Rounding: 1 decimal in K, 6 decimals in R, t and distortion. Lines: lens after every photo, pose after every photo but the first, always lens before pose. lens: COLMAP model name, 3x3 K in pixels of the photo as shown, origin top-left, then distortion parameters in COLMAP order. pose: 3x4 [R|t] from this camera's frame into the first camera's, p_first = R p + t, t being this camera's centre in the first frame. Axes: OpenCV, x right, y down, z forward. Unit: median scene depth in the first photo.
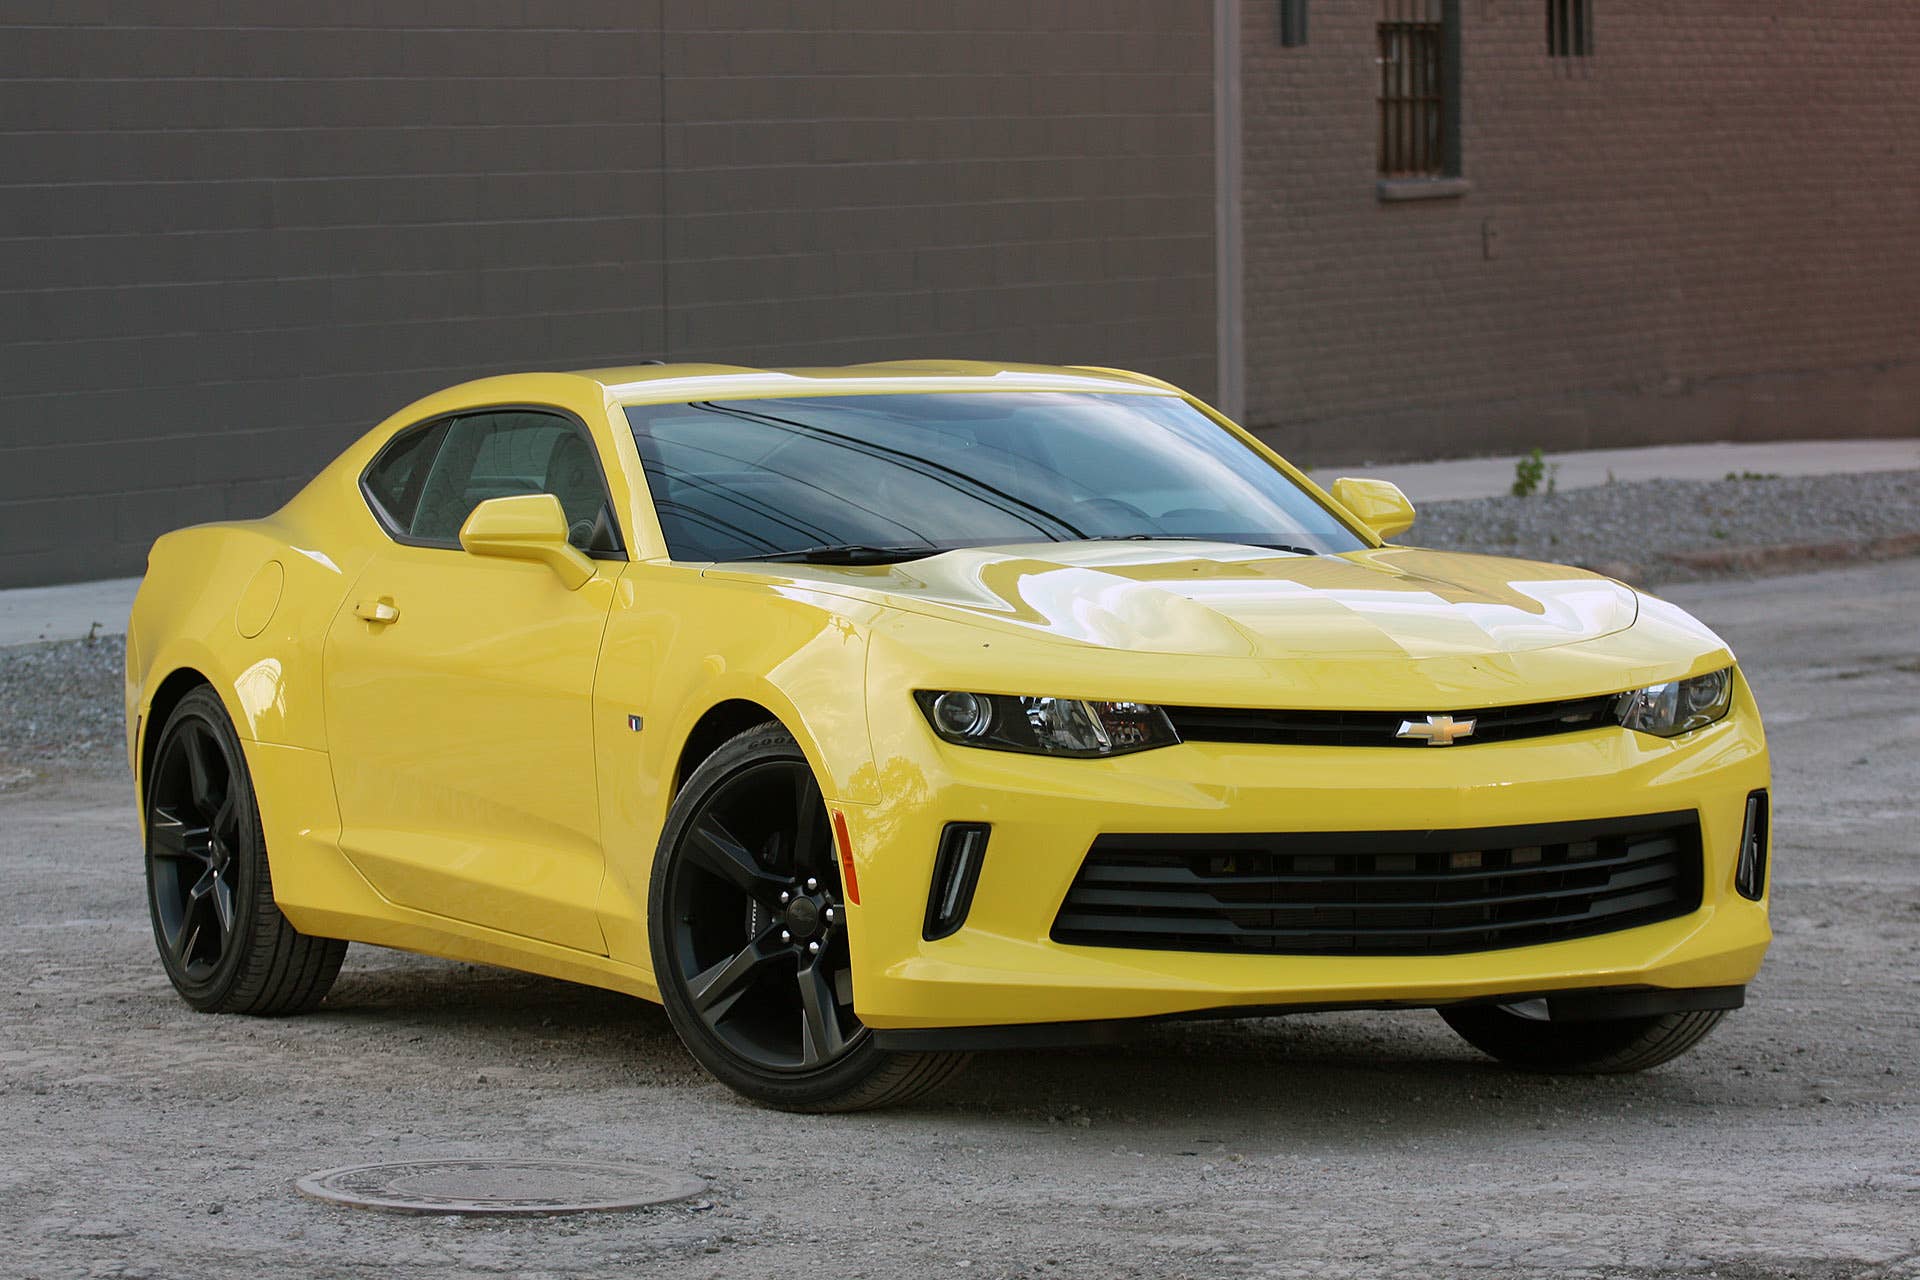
lens RADIAL K [[8785.3, 0, 960.0], [0, 8785.3, 640.0], [0, 0, 1]] dist [-0.069640, -9.123794]
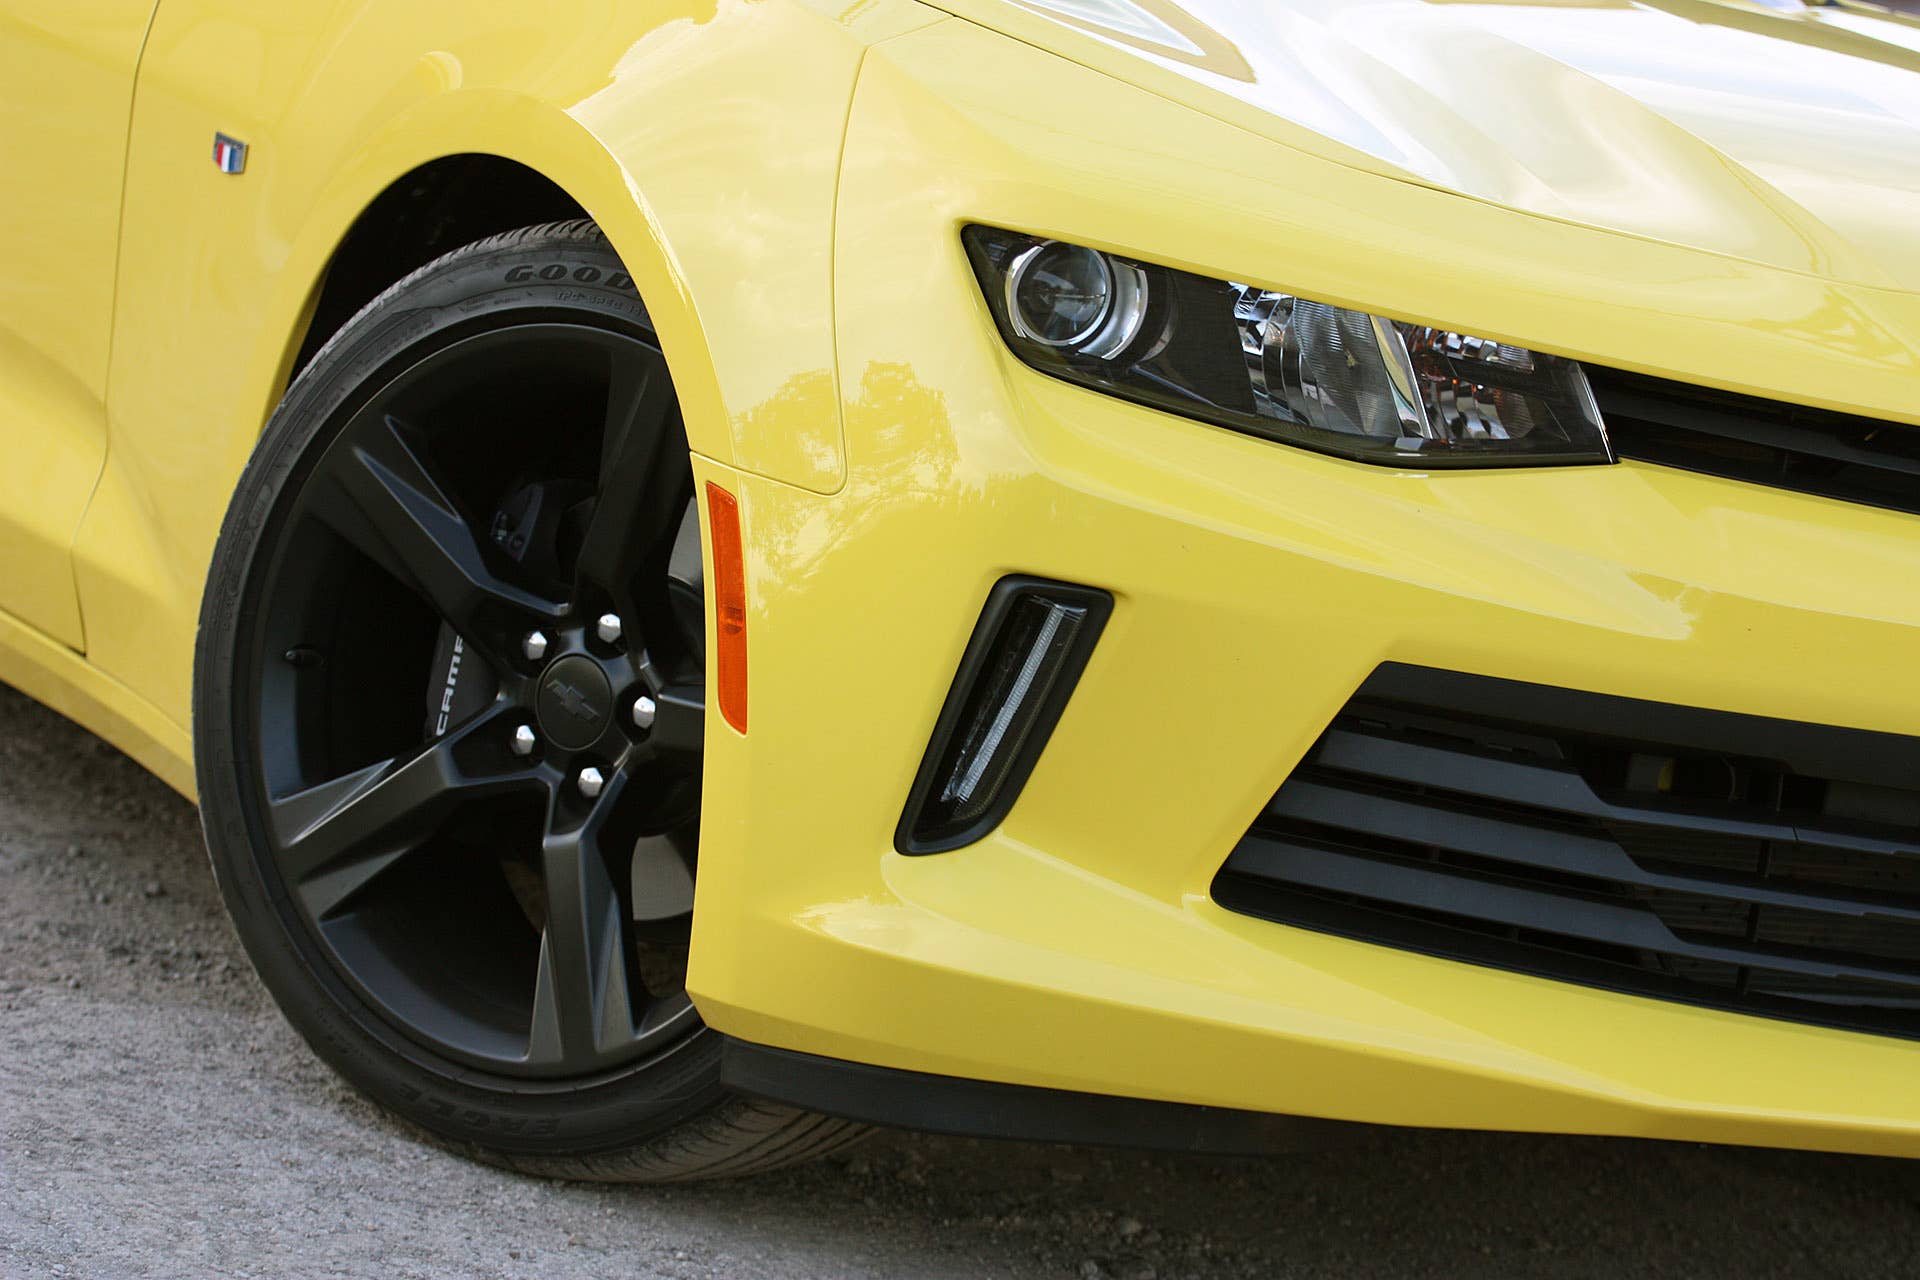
lens RADIAL K [[9684.0, 0, 960.0], [0, 9684.0, 640.0], [0, 0, 1]] dist [-0.042025, -6.032723]
pose [[0.985946, 0.153731, 0.065406, -0.031162], [-0.158017, 0.985205, 0.066341, -0.004765], [-0.054240, -0.075744, 0.995651, 0.558174]]
